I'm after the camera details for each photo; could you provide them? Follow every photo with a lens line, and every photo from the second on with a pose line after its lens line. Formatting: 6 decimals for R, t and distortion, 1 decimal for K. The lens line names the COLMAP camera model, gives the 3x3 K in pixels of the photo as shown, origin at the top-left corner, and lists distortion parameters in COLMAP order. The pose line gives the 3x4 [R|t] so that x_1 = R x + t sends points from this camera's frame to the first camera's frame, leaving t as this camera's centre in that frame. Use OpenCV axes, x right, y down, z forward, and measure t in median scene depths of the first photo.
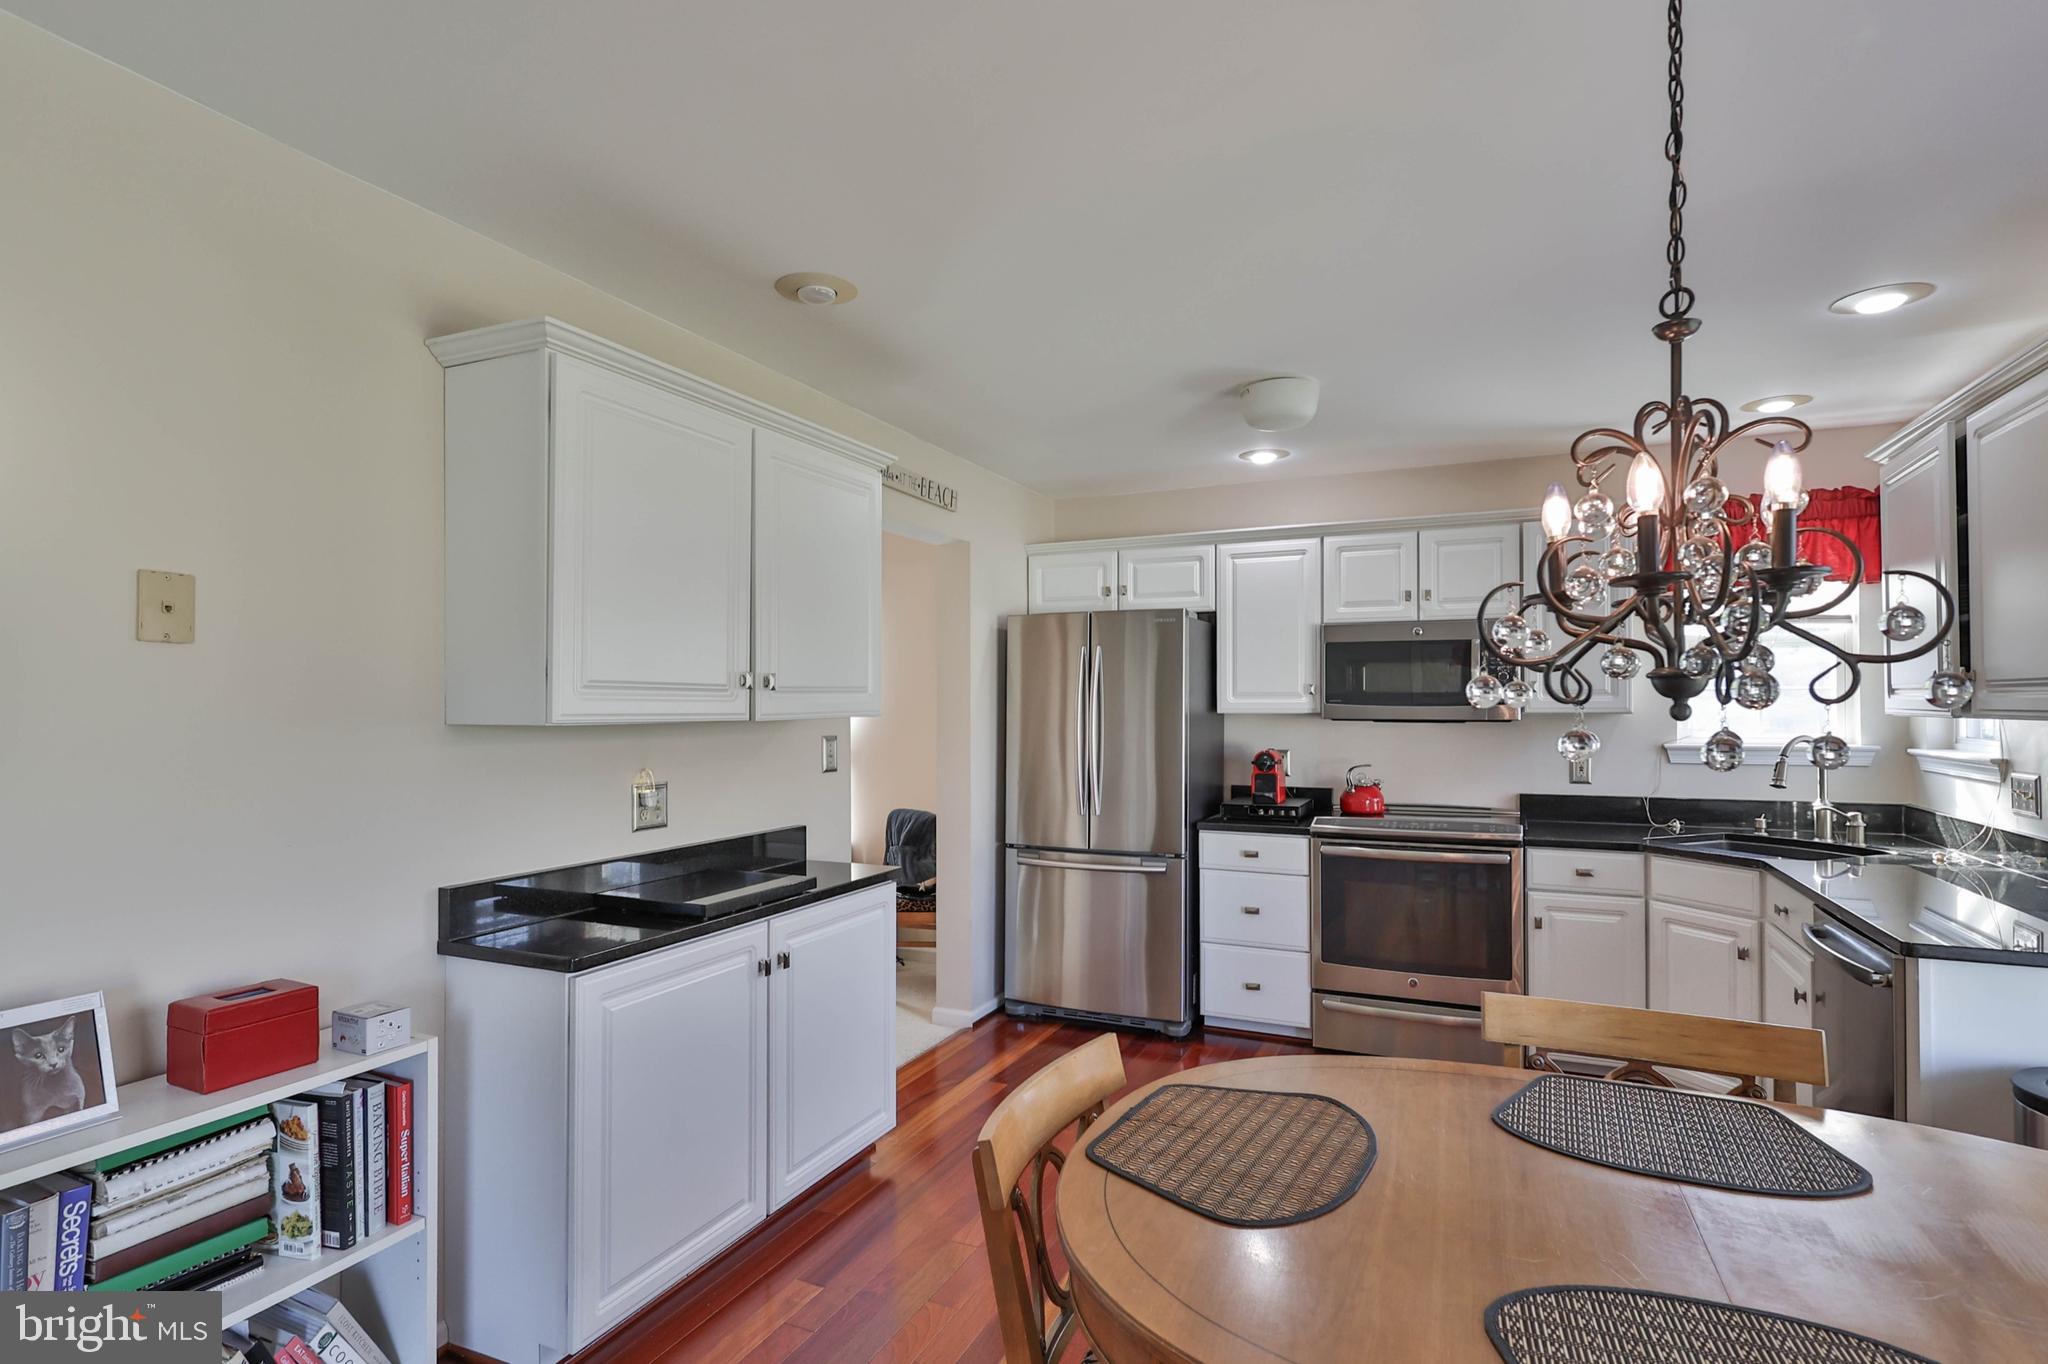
lens RADIAL K [[1009.6, 0, 1025.2], [0, 1009.6, 698.8], [0, 0, 1]] dist [-0.003088, 0.001598]
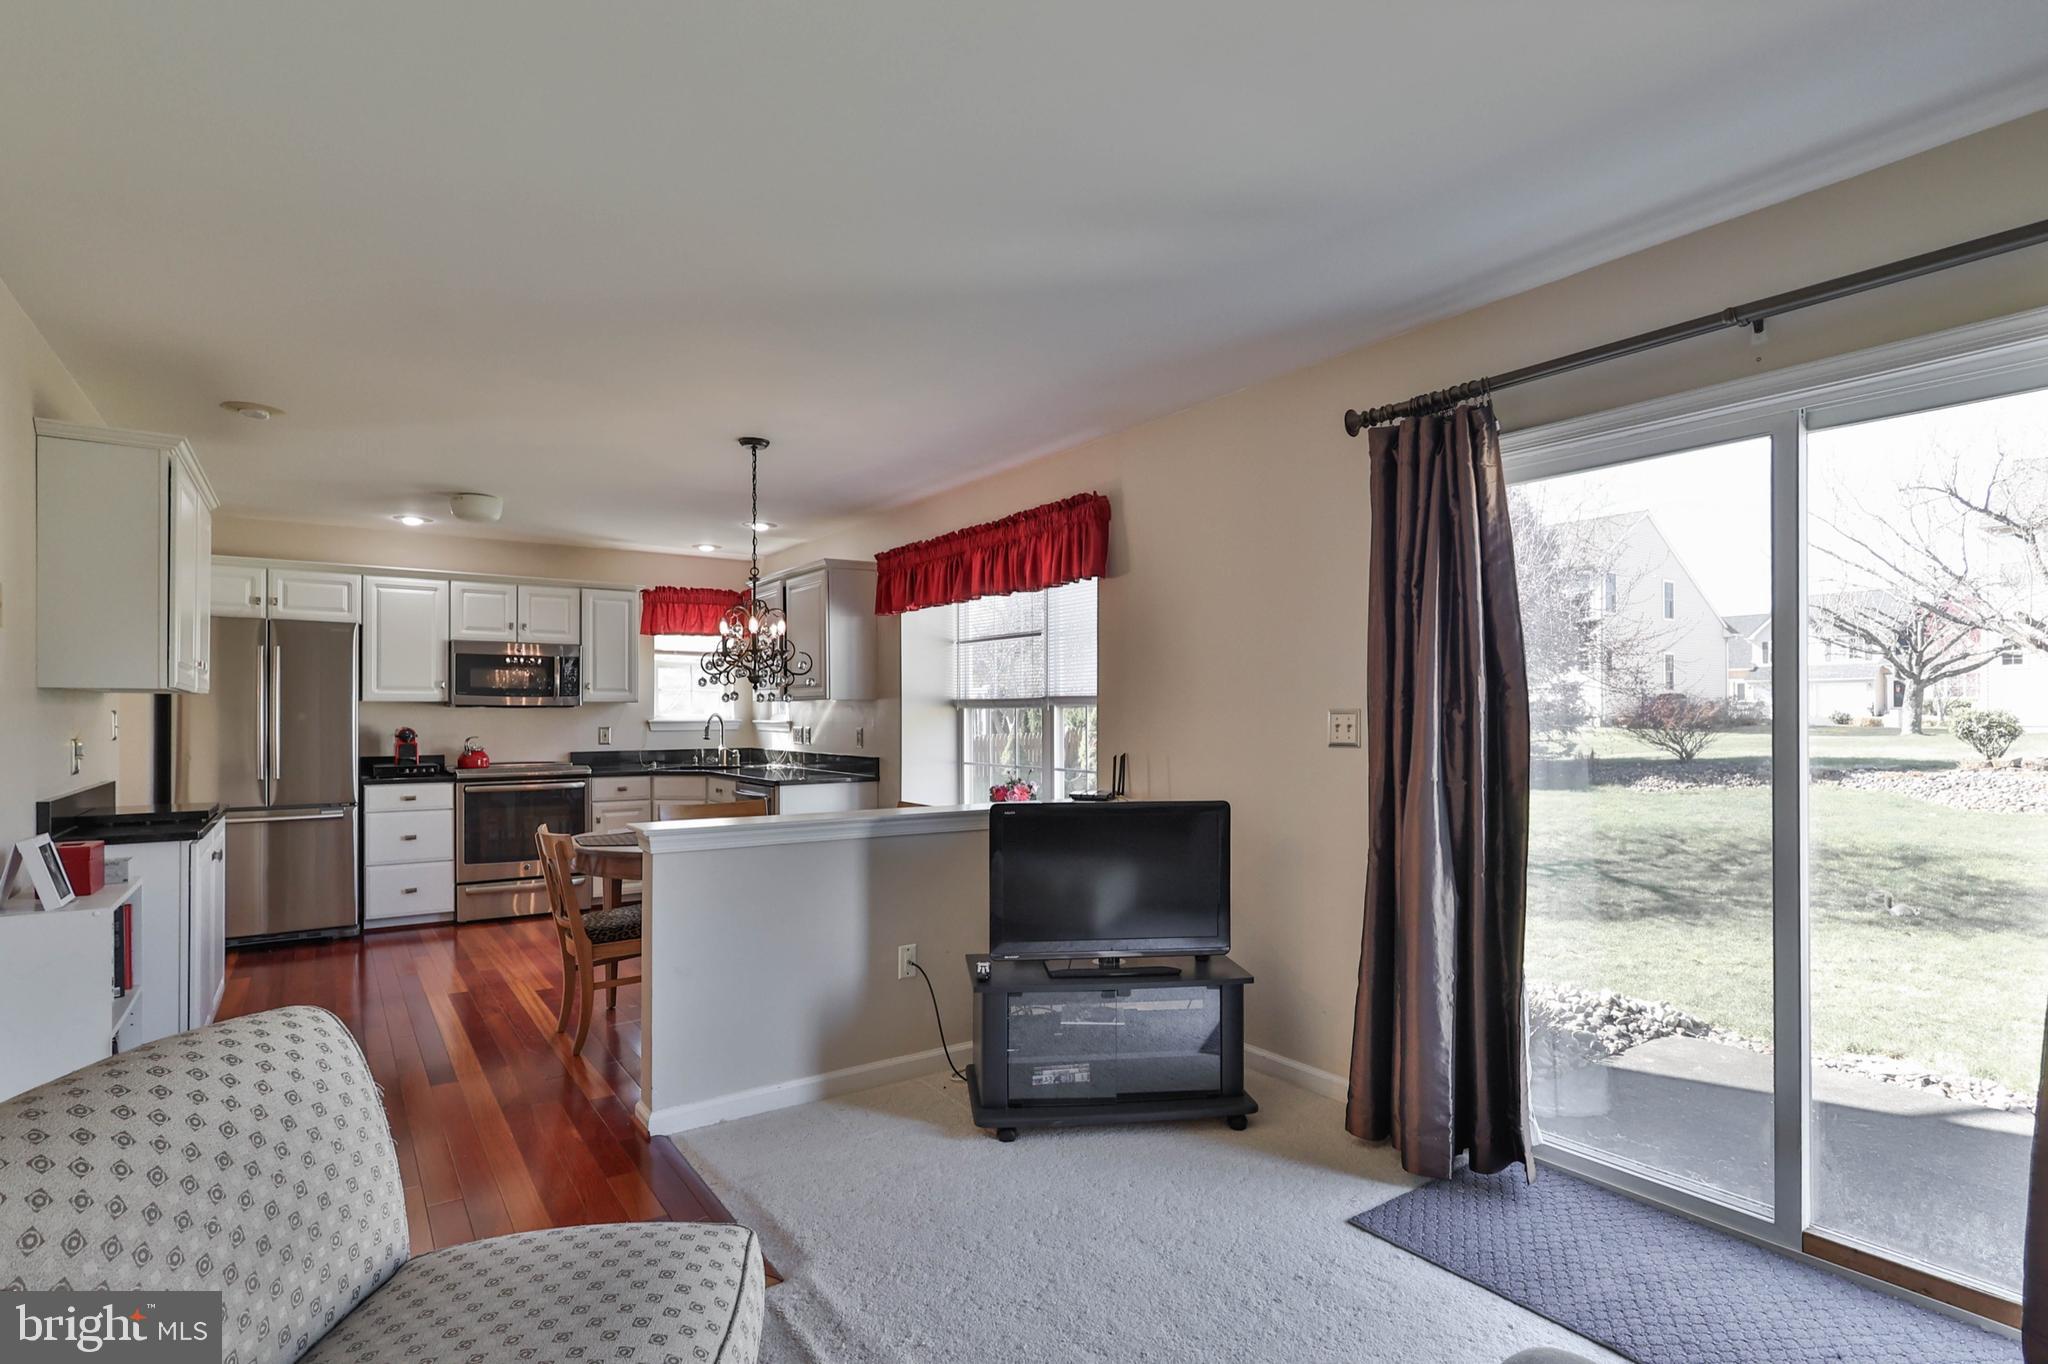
lens RADIAL K [[1009.6, 0, 1023.5], [0, 1009.6, 700.1], [0, 0, 1]] dist [-0.003088, 0.001598]
pose [[0.502410, 0.011528, 0.864552, -0.574797], [-0.005384, 0.999933, -0.010205, 0.024025], [-0.864613, 0.000472, 0.502439, -0.471141]]
